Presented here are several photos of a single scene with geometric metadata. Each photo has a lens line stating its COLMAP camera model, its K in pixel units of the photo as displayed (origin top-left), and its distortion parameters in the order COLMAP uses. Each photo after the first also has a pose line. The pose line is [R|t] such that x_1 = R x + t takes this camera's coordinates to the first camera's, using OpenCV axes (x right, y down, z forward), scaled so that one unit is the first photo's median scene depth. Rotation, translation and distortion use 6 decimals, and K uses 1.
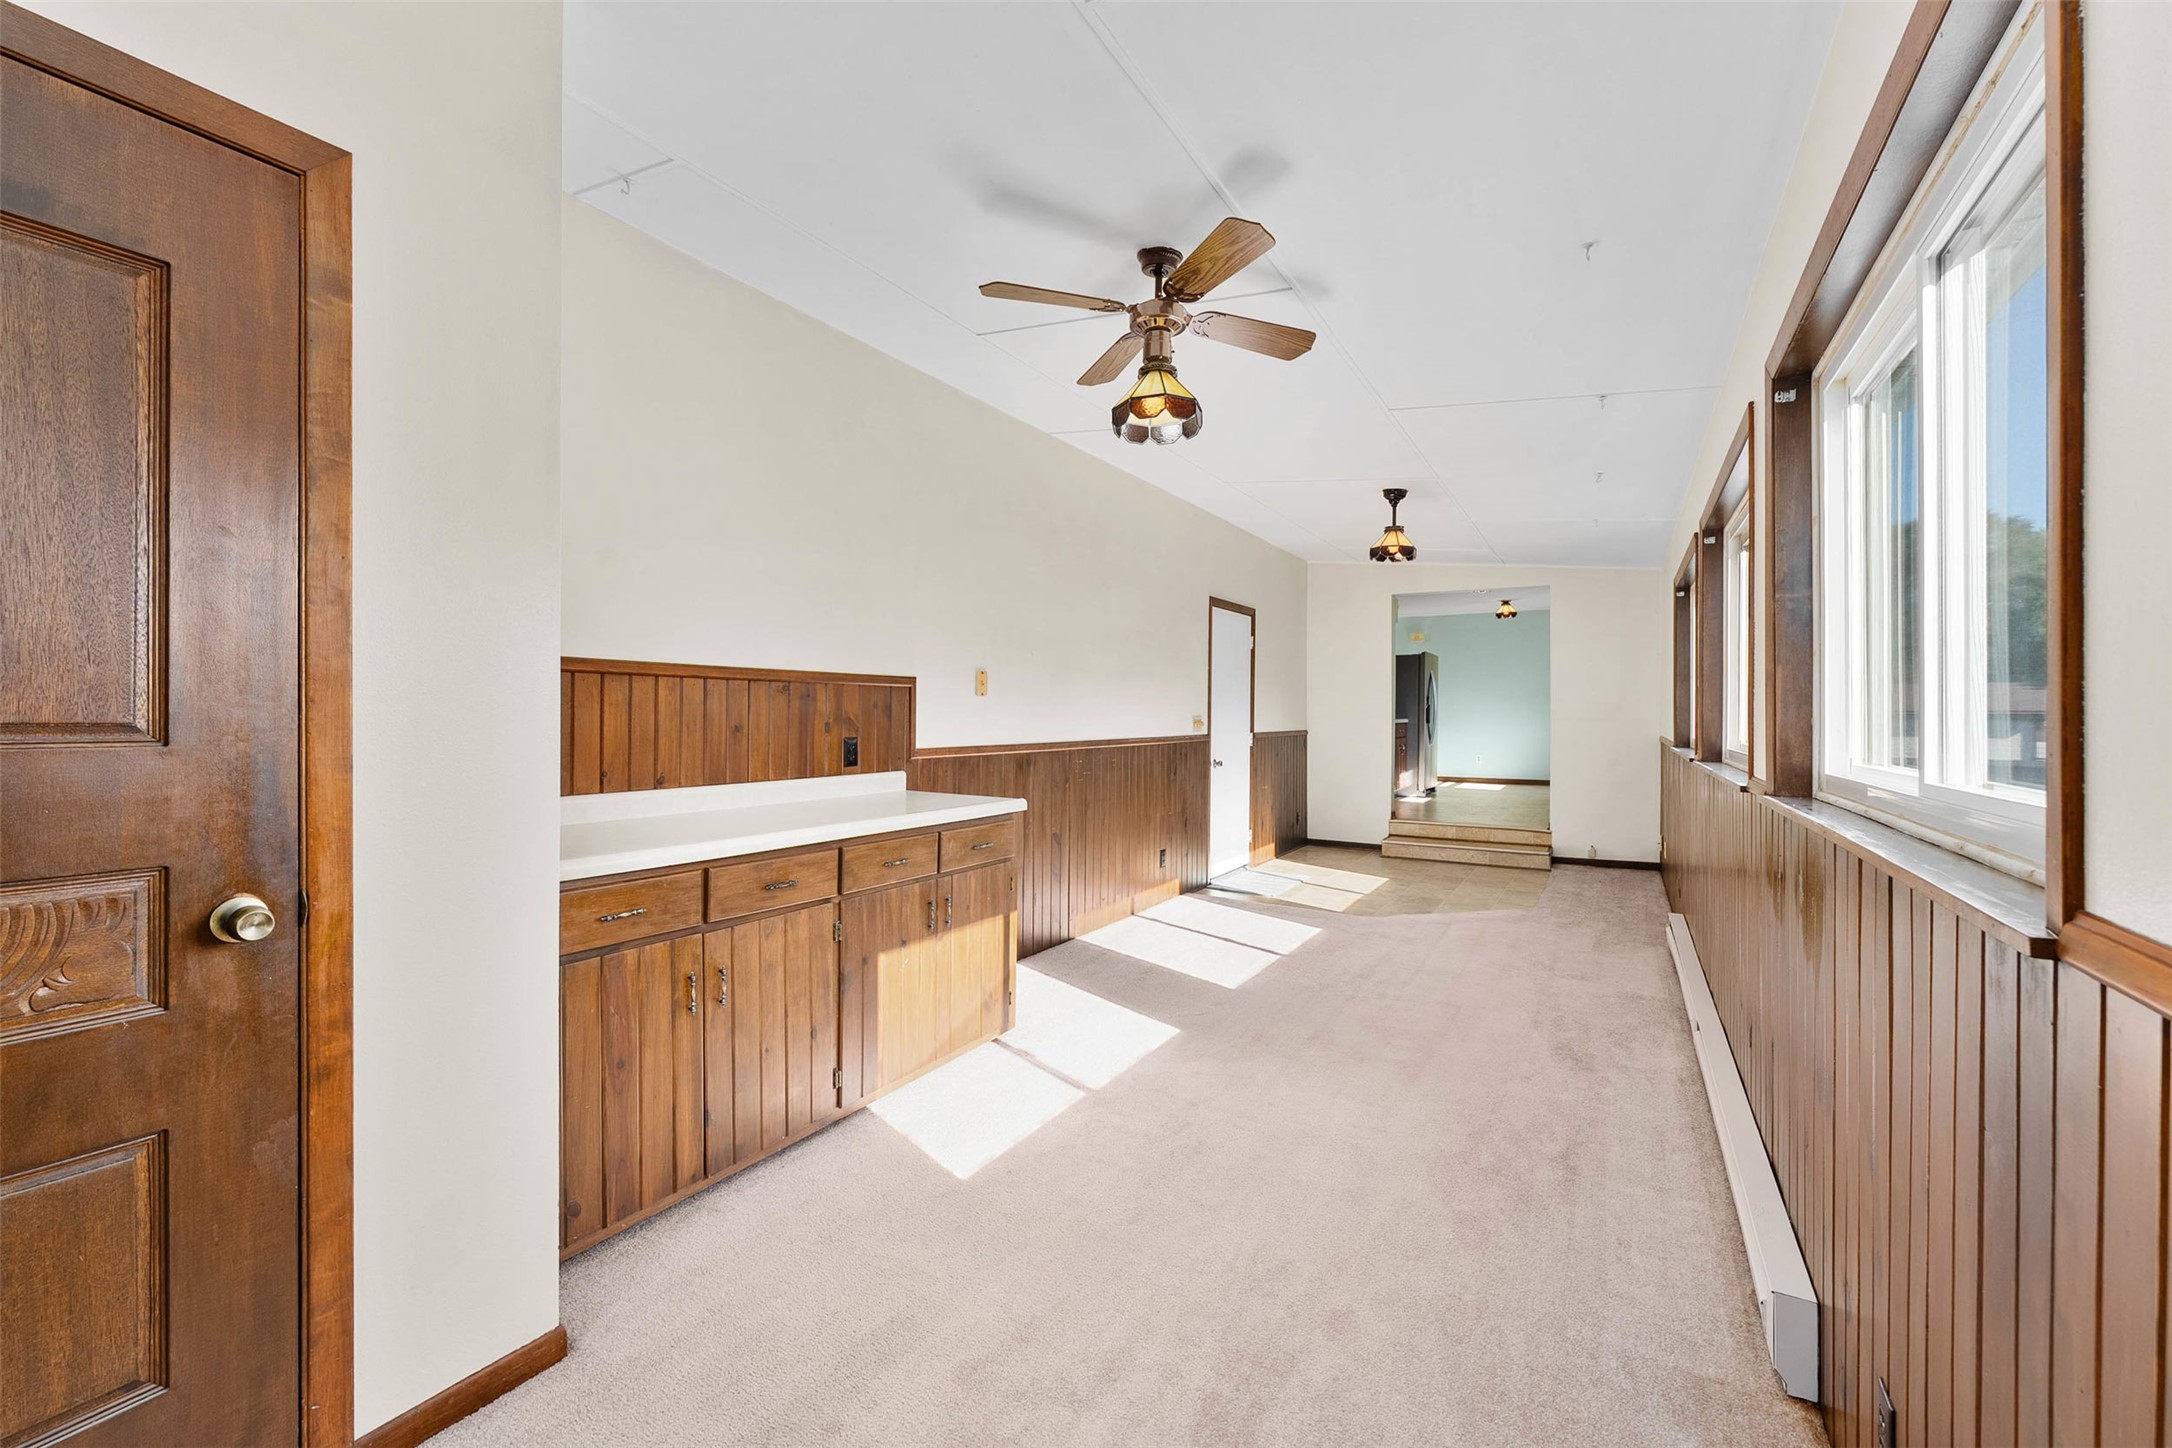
lens RADIAL K [[890.0, 0, 1077.2], [0, 890.0, 716.3], [0, 0, 1]] dist [-0.001286, -0.000223]
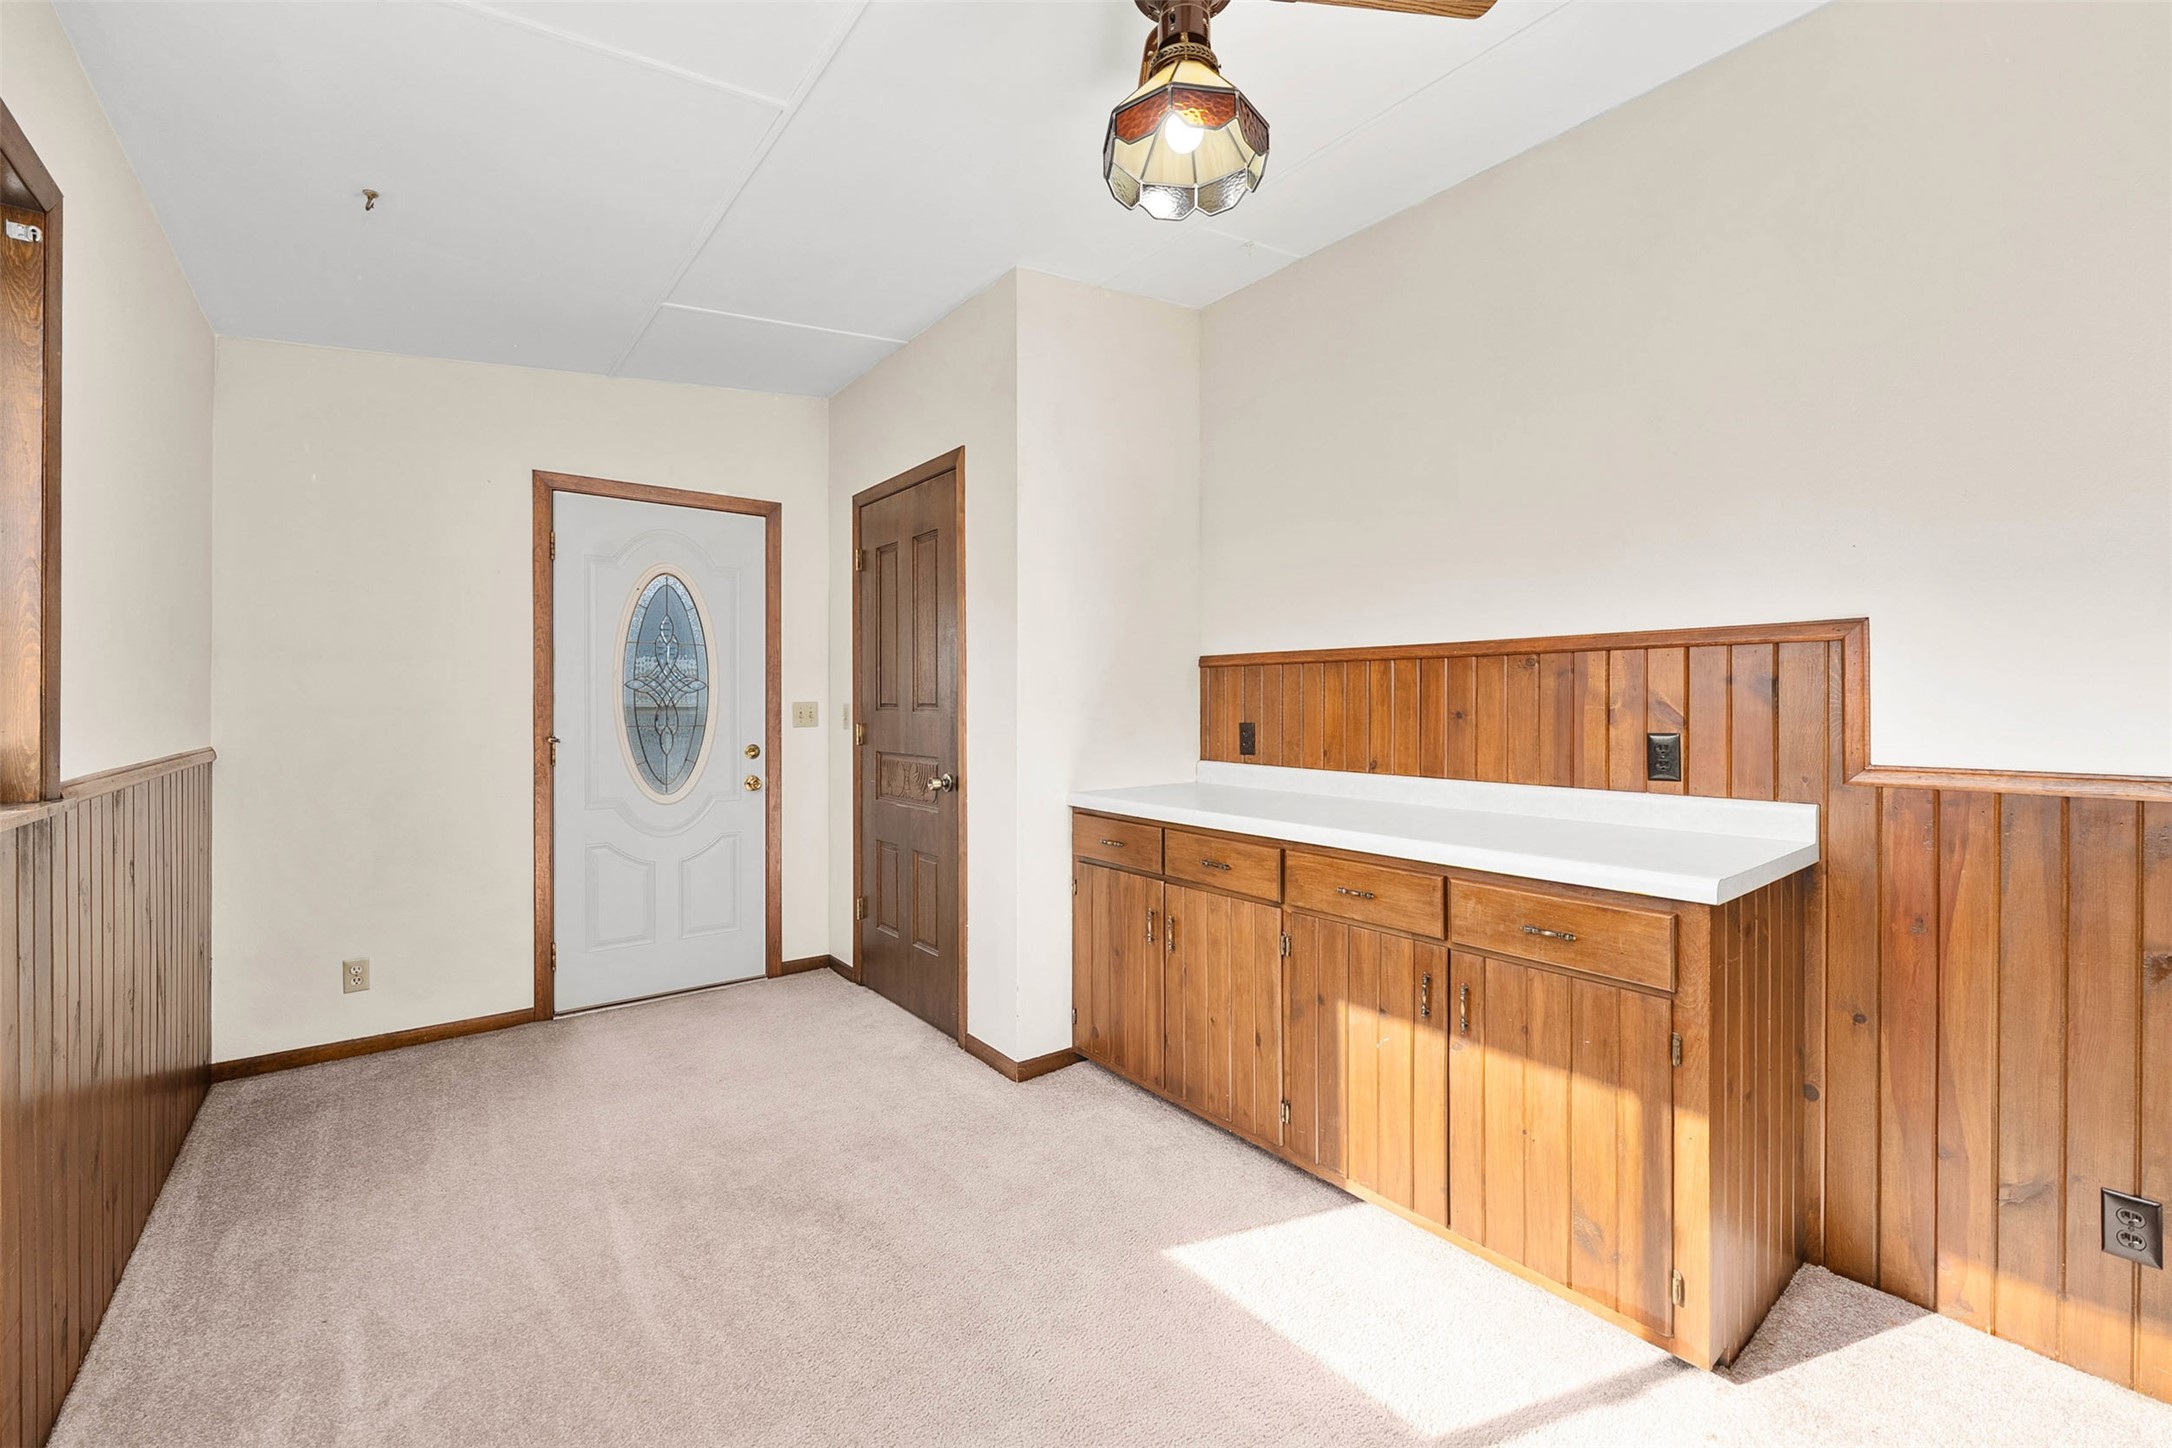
lens RADIAL K [[890.0, 0, 1077.2], [0, 890.0, 716.3], [0, 0, 1]] dist [-0.001286, -0.000223]
pose [[-0.358204, 0.007902, -0.933610, 0.624038], [-0.002475, 0.999953, 0.009414, 0.009624], [0.933640, 0.005683, -0.358167, 1.130322]]
